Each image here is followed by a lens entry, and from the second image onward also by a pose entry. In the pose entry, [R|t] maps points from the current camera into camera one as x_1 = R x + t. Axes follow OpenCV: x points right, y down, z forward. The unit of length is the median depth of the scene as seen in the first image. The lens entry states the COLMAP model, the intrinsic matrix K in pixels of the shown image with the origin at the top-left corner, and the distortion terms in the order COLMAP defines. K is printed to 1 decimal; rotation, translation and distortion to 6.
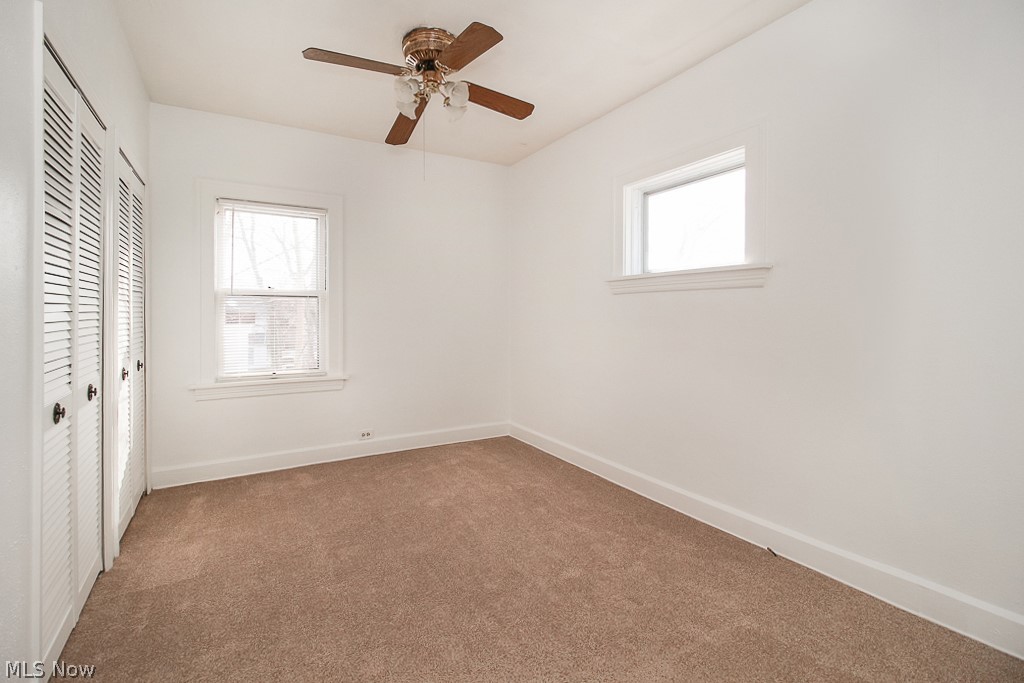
lens RADIAL K [[476.8, 0, 504.7], [0, 476.8, 311.2], [0, 0, 1]] dist [0.001828, -0.001910]
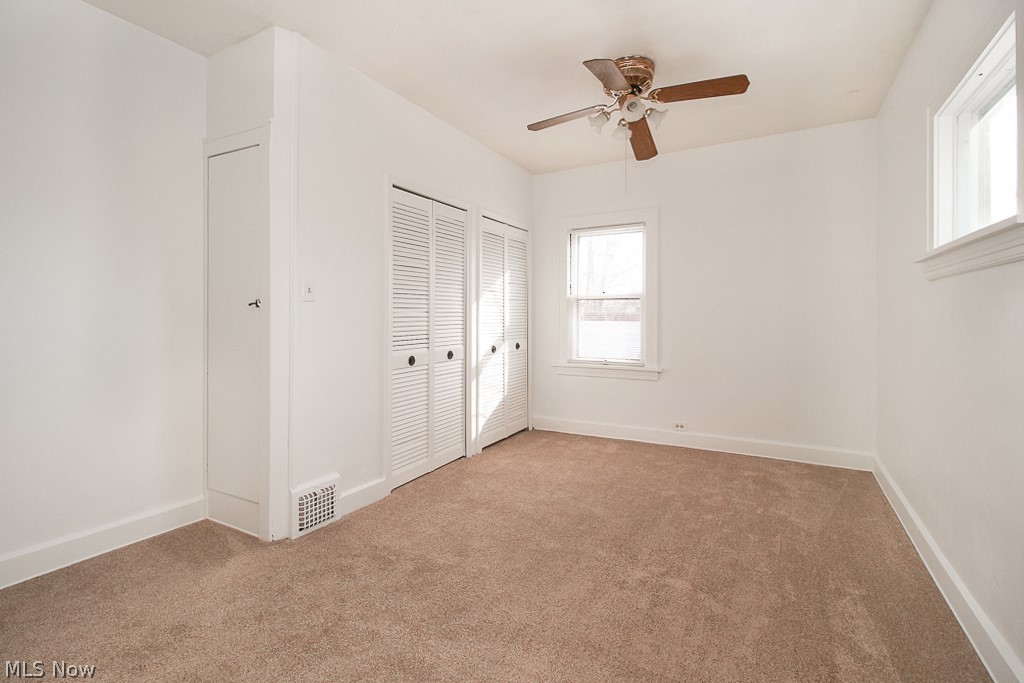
lens RADIAL K [[476.8, 0, 504.7], [0, 476.8, 311.2], [0, 0, 1]] dist [0.001828, -0.001910]
pose [[0.502442, -0.008213, -0.864572, 0.501306], [0.005296, 0.999965, -0.006421, 0.006619], [0.864595, -0.001353, 0.502468, 0.143834]]
